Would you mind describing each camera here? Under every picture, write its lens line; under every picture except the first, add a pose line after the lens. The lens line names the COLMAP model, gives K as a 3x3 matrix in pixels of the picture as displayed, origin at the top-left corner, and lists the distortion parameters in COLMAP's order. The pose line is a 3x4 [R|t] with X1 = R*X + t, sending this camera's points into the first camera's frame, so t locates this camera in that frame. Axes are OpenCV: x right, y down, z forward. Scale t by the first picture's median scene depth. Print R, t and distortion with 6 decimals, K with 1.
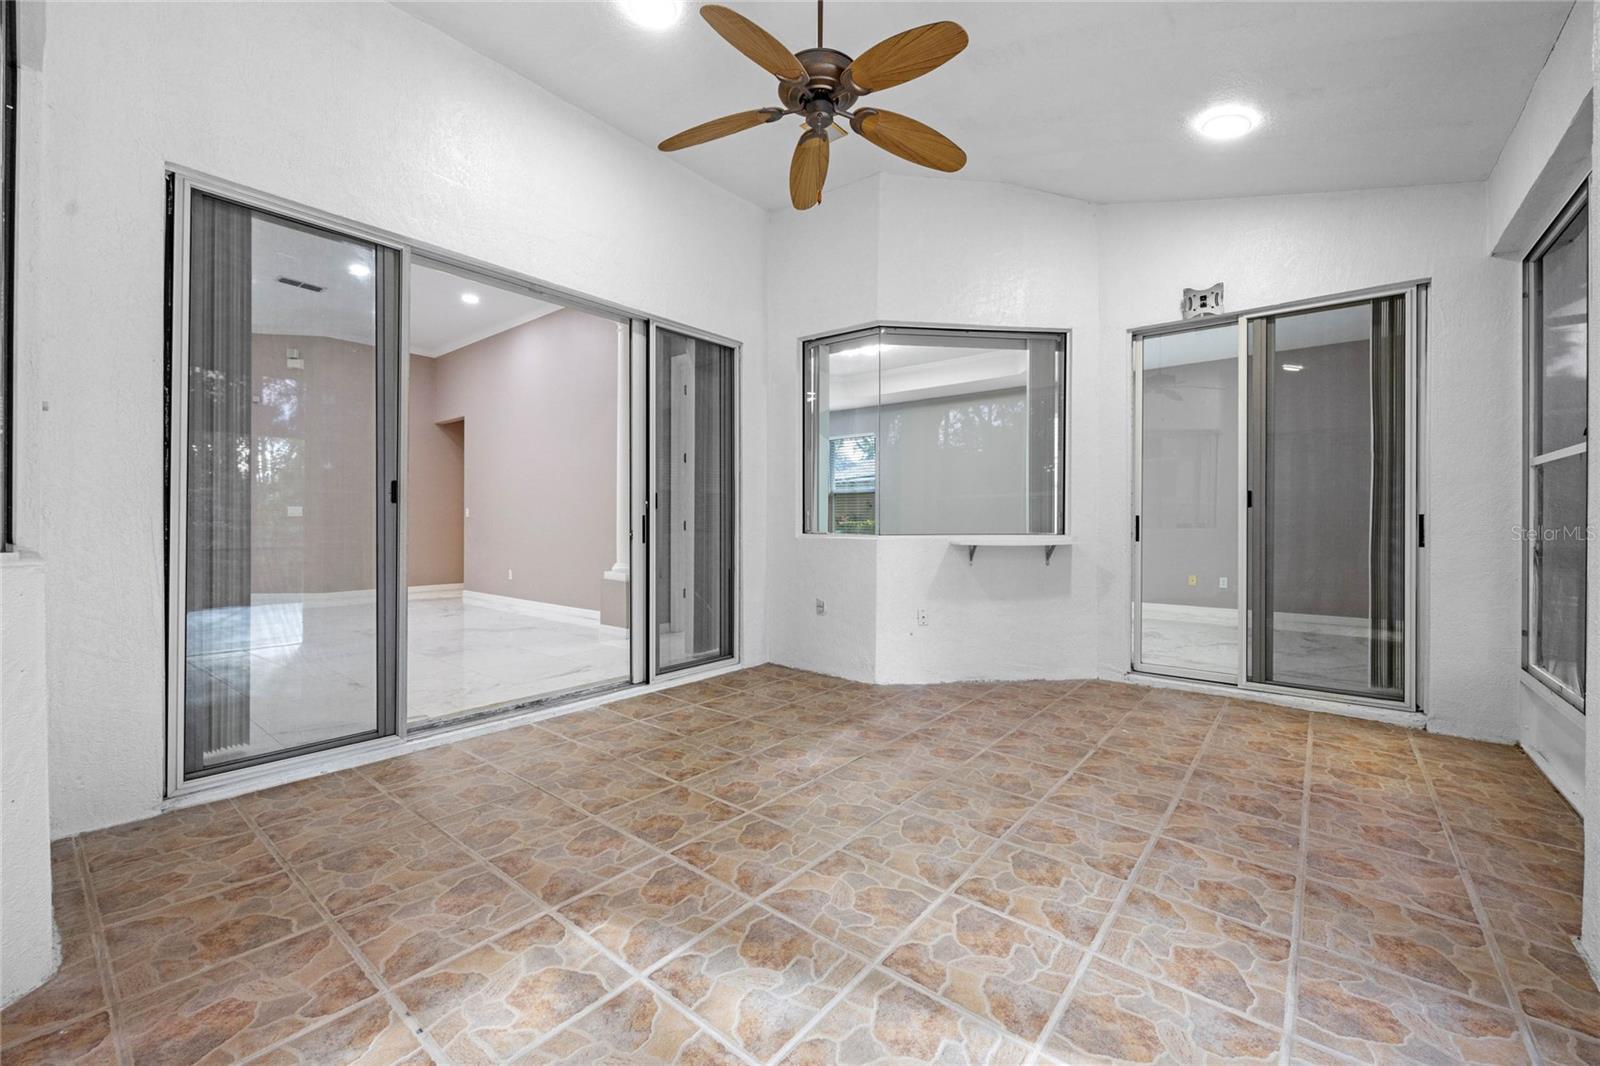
lens RADIAL K [[640.1, 0, 799.5], [0, 640.1, 527.5], [0, 0, 1]] dist [-0.002008, -0.000304]
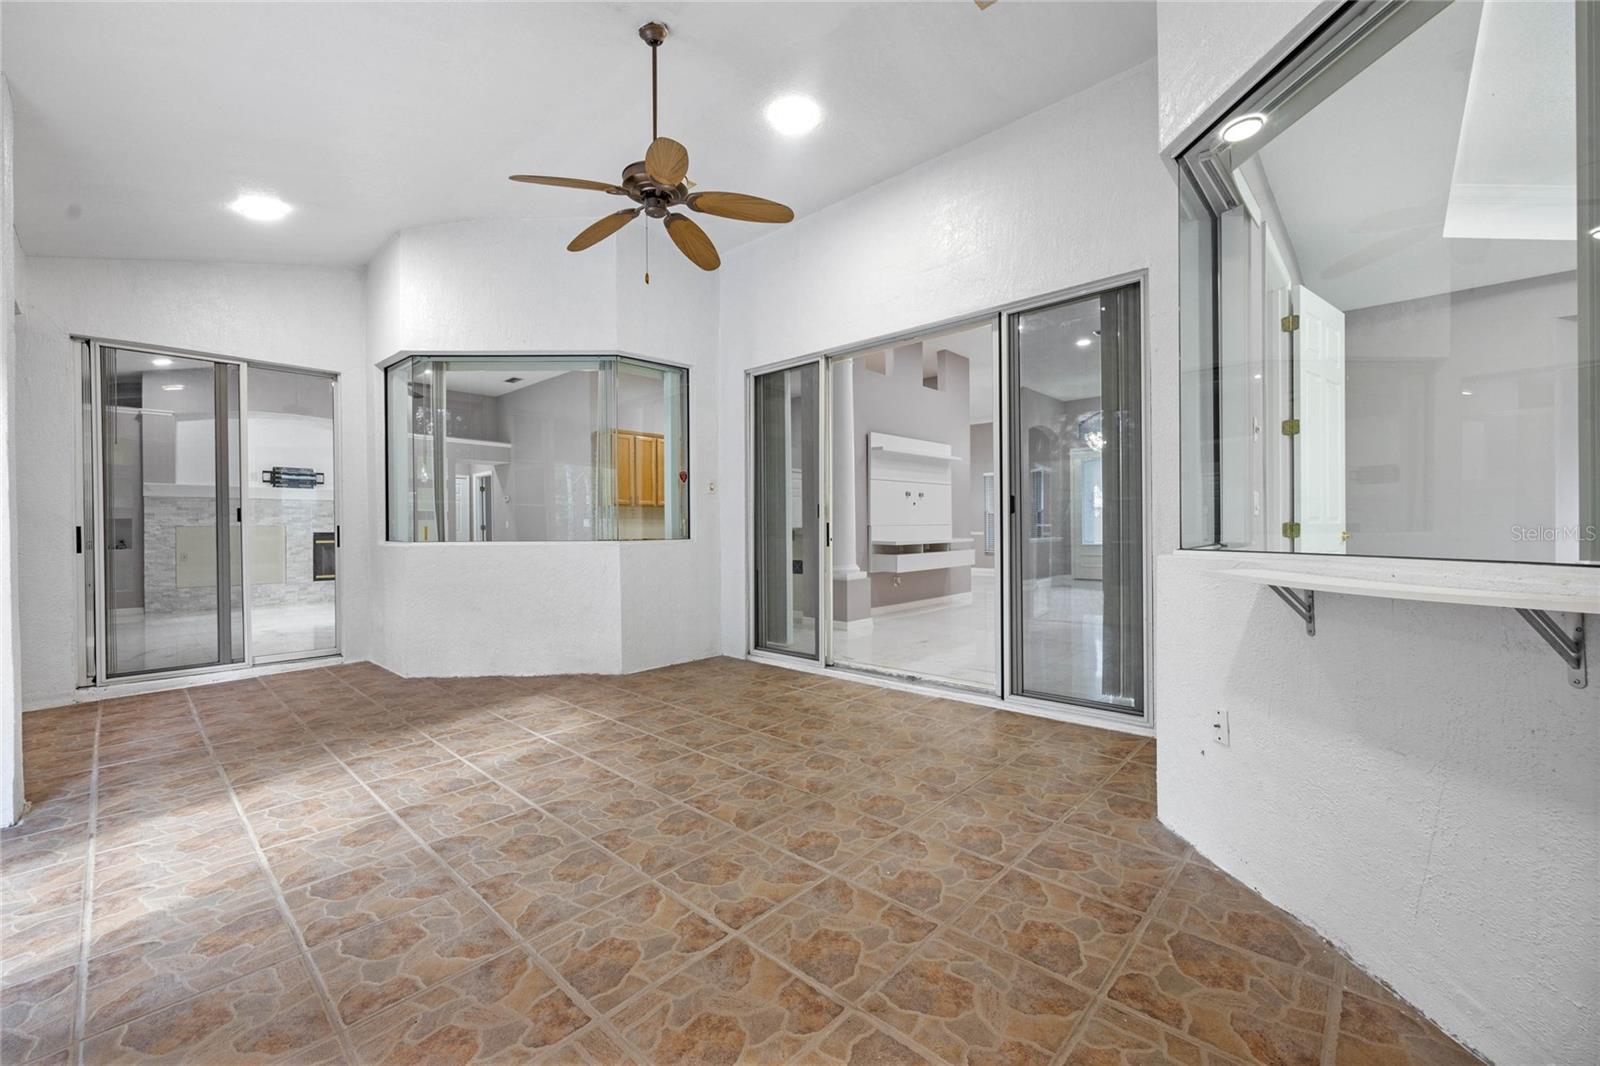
lens RADIAL K [[640.1, 0, 799.5], [0, 640.1, 527.5], [0, 0, 1]] dist [-0.002008, -0.000304]
pose [[-0.060972, -0.005484, -0.998124, 1.339582], [0.002377, 0.999981, -0.005640, -0.005850], [0.998137, -0.002717, -0.060958, 1.421178]]
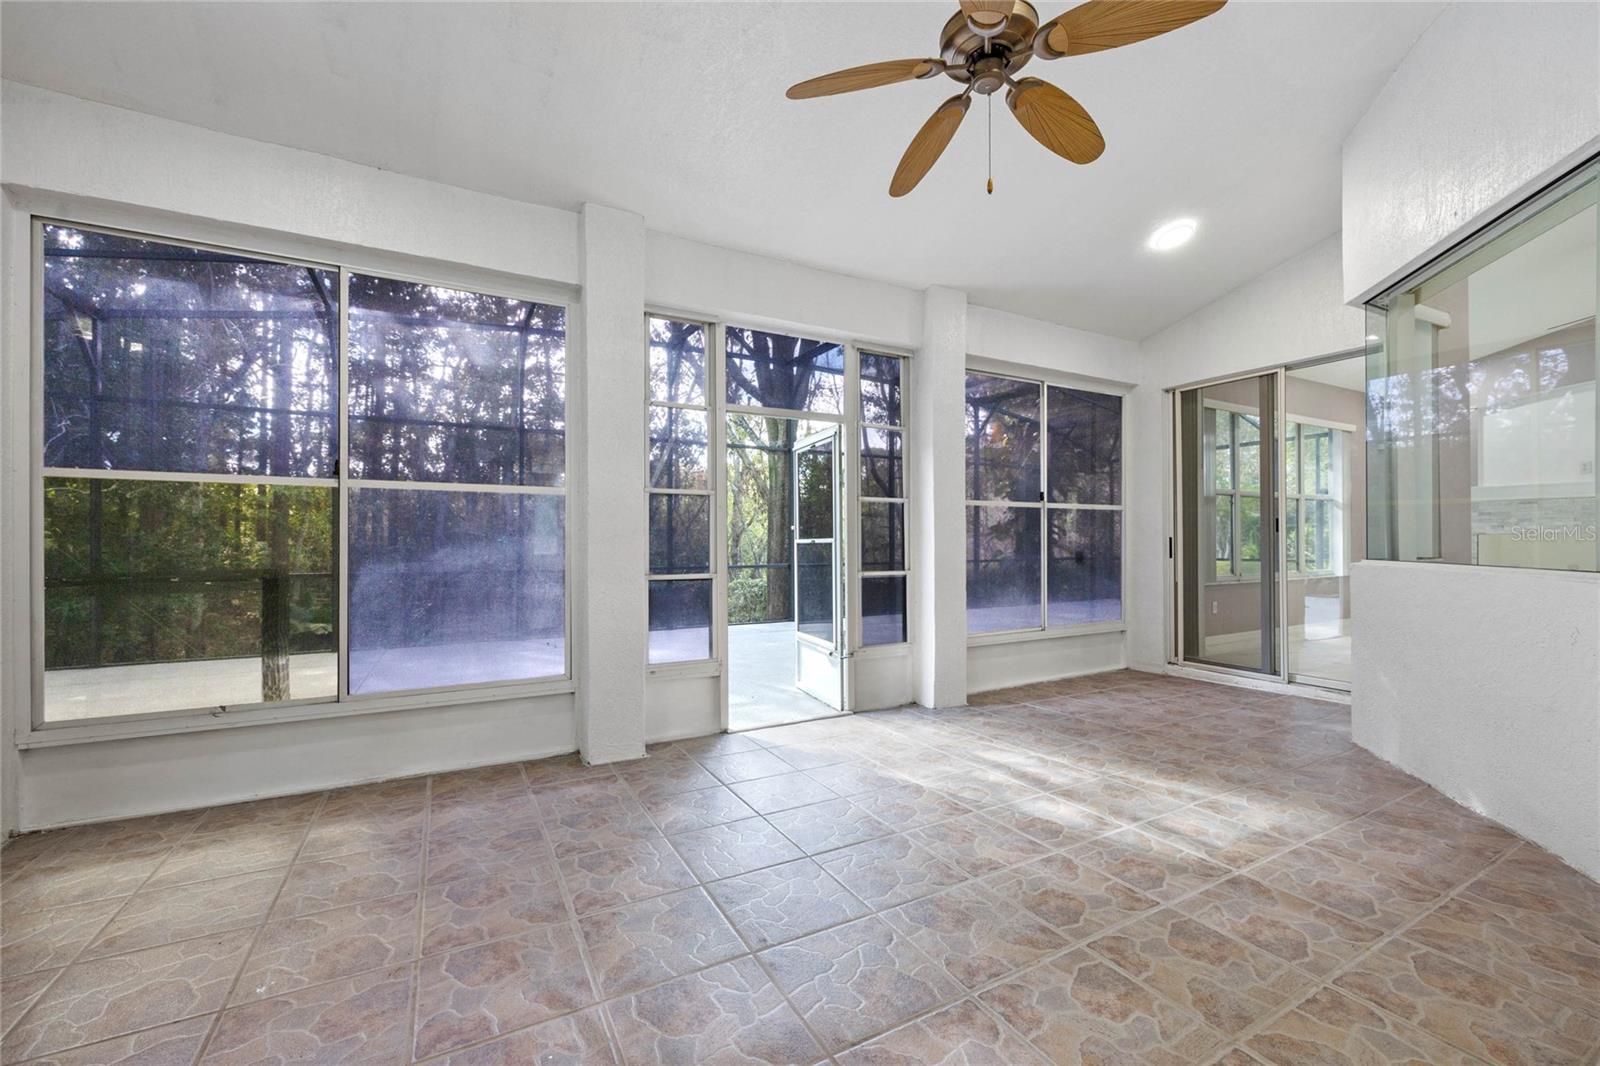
lens RADIAL K [[649.6, 0, 800.0], [0, 649.6, 533.0], [0, 0, 1]] dist [-0.001170, -0.000227]
pose [[-0.926974, 0.001560, 0.375121, -0.066804], [-0.000336, 0.999988, -0.004989, -0.027891], [-0.375124, -0.004750, -0.926962, 1.998484]]
